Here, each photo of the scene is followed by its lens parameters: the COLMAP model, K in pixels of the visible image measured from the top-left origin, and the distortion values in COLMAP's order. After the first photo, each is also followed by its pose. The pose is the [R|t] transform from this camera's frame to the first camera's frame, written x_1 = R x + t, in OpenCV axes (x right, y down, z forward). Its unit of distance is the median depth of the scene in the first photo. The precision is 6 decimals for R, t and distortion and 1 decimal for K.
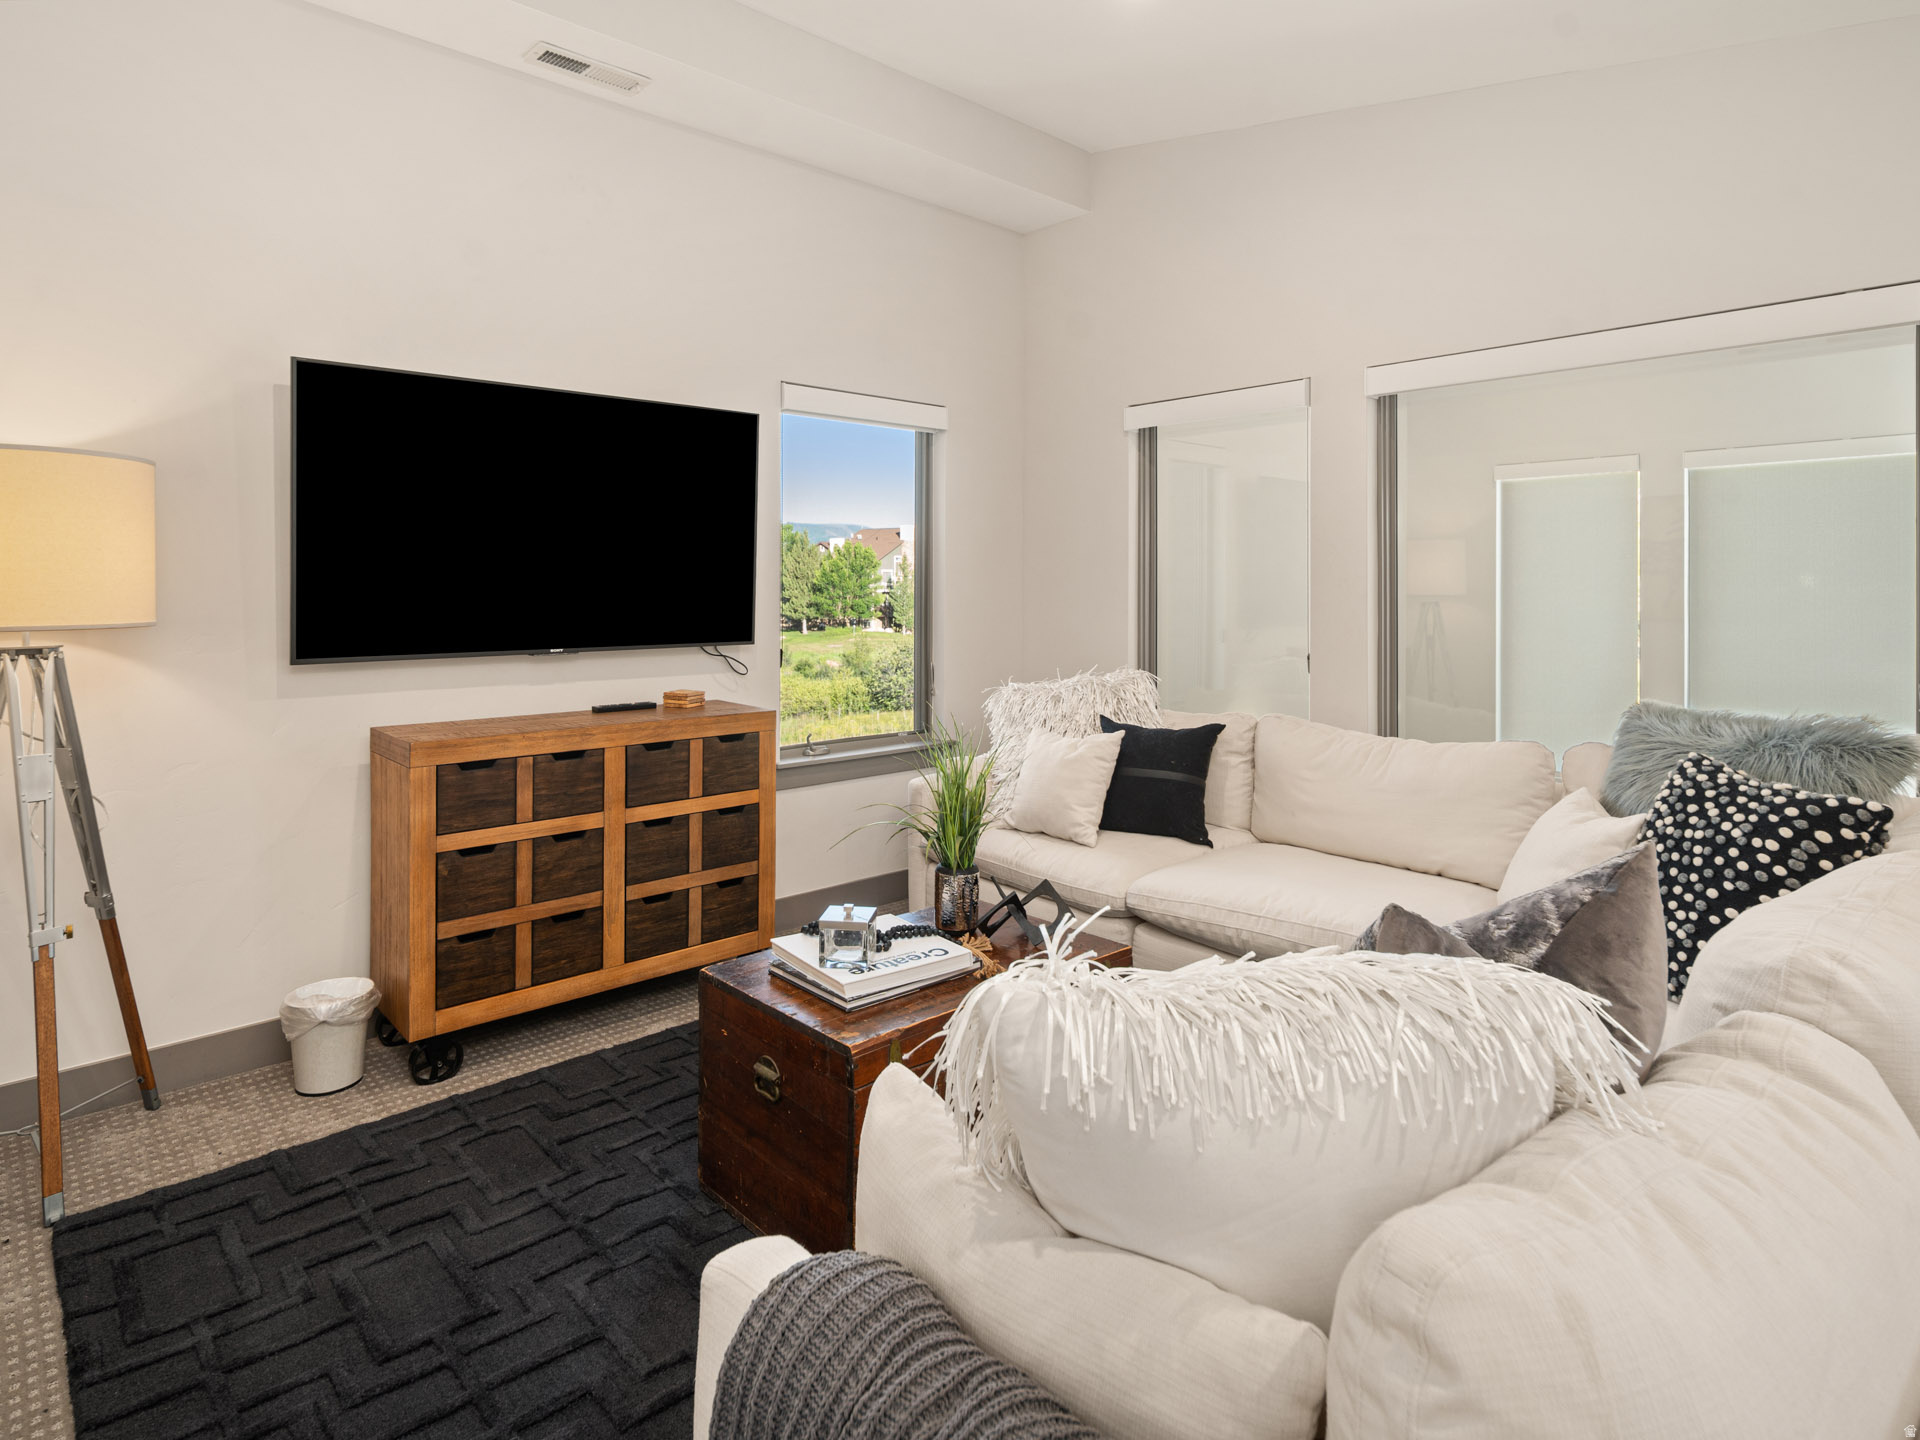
lens RADIAL K [[1085.6, 0, 960.0], [0, 1085.6, 720.0], [0, 0, 1]] dist [-0.000995, 0.000843]
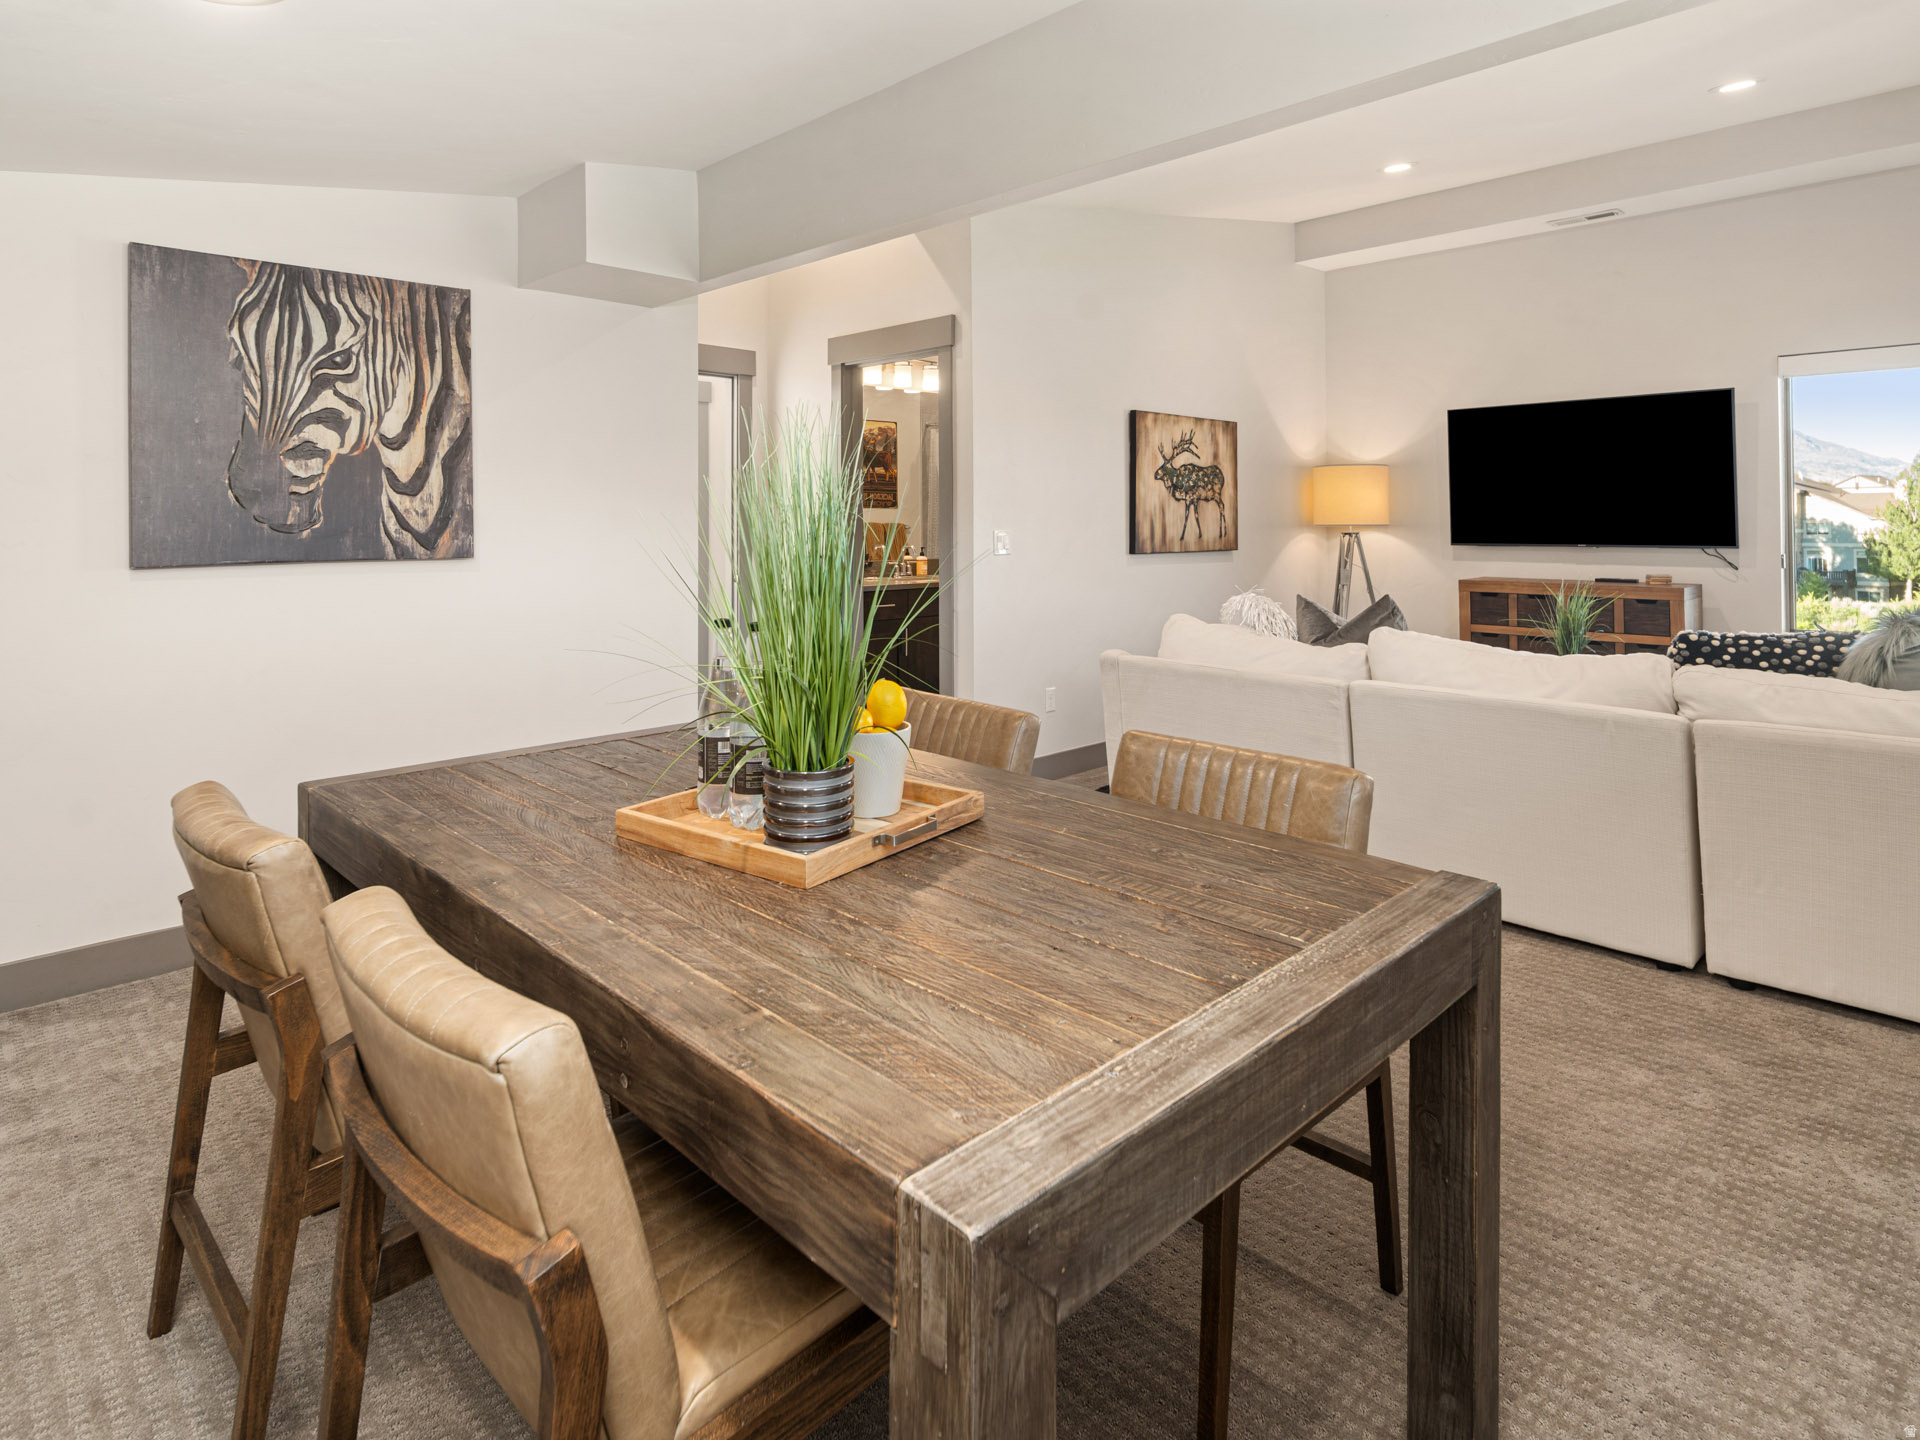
lens RADIAL K [[1085.6, 0, 960.0], [0, 1085.6, 720.0], [0, 0, 1]] dist [-0.000995, 0.000843]
pose [[0.029388, 0.178235, -0.983549, 1.404595], [-0.120417, 0.977439, 0.173530, 0.032116], [0.992288, 0.113336, 0.050188, -0.093947]]
